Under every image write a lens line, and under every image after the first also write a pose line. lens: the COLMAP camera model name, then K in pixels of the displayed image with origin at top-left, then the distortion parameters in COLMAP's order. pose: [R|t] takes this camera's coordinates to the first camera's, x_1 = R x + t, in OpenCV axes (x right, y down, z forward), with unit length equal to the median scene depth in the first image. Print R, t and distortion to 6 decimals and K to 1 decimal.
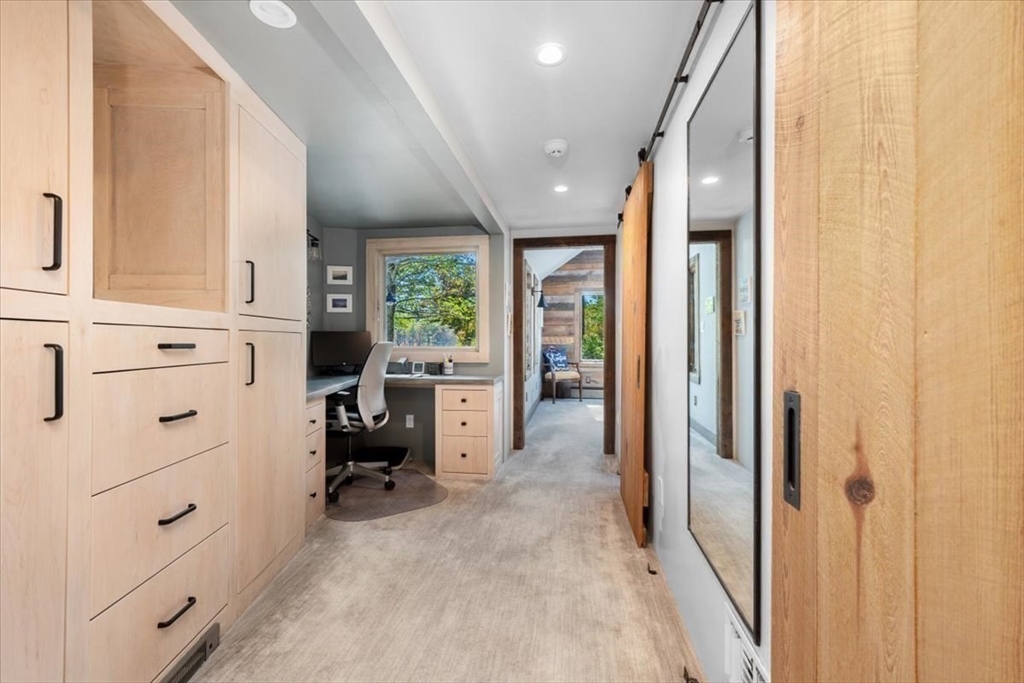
lens RADIAL K [[460.4, 0, 512.0], [0, 460.4, 341.5], [0, 0, 1]] dist [0.013769, 0.000323]
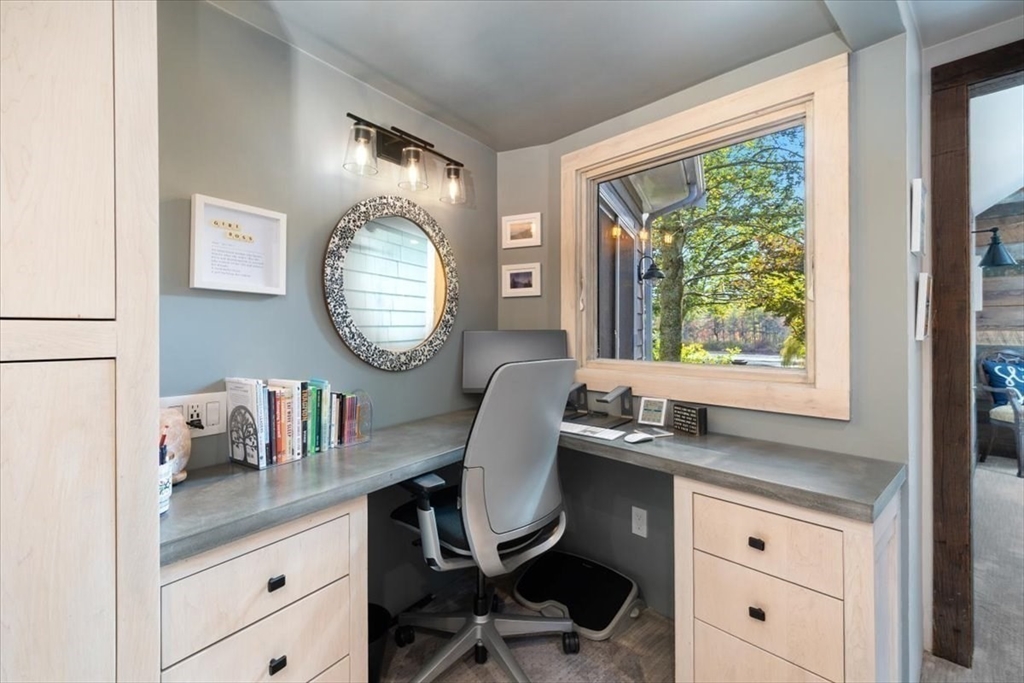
lens RADIAL K [[460.5, 0, 510.4], [0, 460.5, 329.3], [0, 0, 1]] dist [0.001843, -0.000025]
pose [[0.780634, -0.003091, -0.624981, -0.030966], [0.002776, 0.999995, -0.001478, -0.021842], [0.624982, -0.000581, 0.780639, 0.552936]]
